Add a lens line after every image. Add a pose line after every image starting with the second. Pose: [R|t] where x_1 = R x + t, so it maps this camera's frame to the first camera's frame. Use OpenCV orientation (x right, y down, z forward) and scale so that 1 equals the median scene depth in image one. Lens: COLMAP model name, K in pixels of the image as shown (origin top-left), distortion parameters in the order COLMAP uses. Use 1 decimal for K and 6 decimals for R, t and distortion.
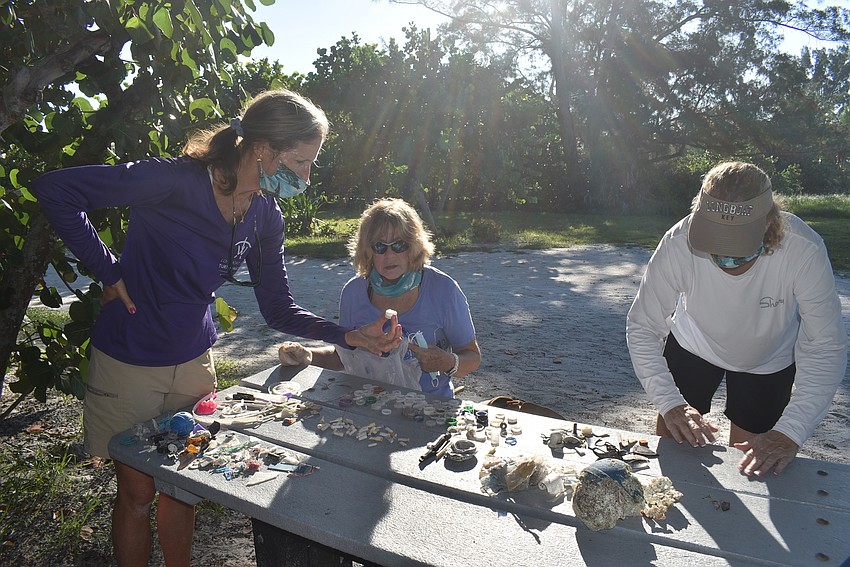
lens RADIAL K [[1475.7, 0, 425.0], [0, 1475.7, 283.5], [0, 0, 1]] dist [0.026043, 0.016868]
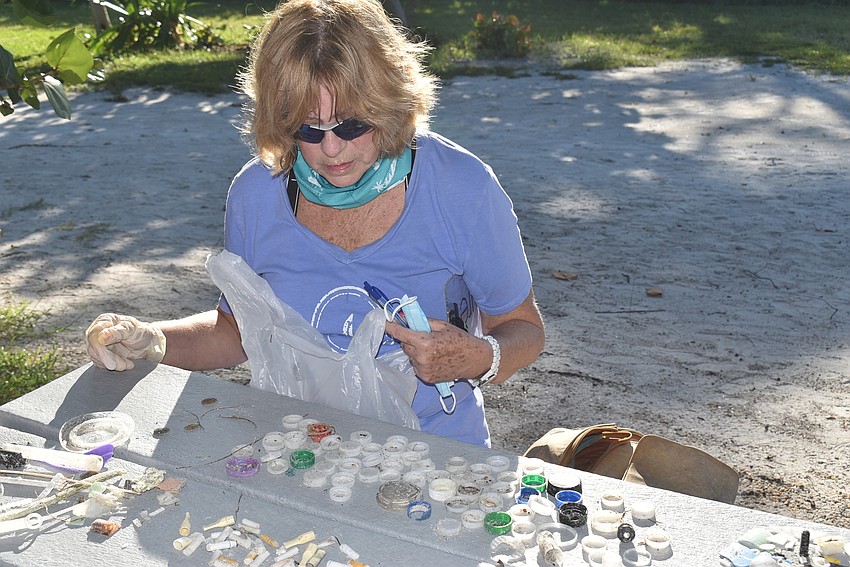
lens RADIAL K [[1475.7, 0, 425.0], [0, 1475.7, 283.5], [0, 0, 1]] dist [0.026043, 0.016868]
pose [[0.998357, -0.019114, 0.054014, -0.019136], [0.011041, 0.989225, 0.145987, -0.026979], [-0.056223, -0.145151, 0.987811, 0.480137]]
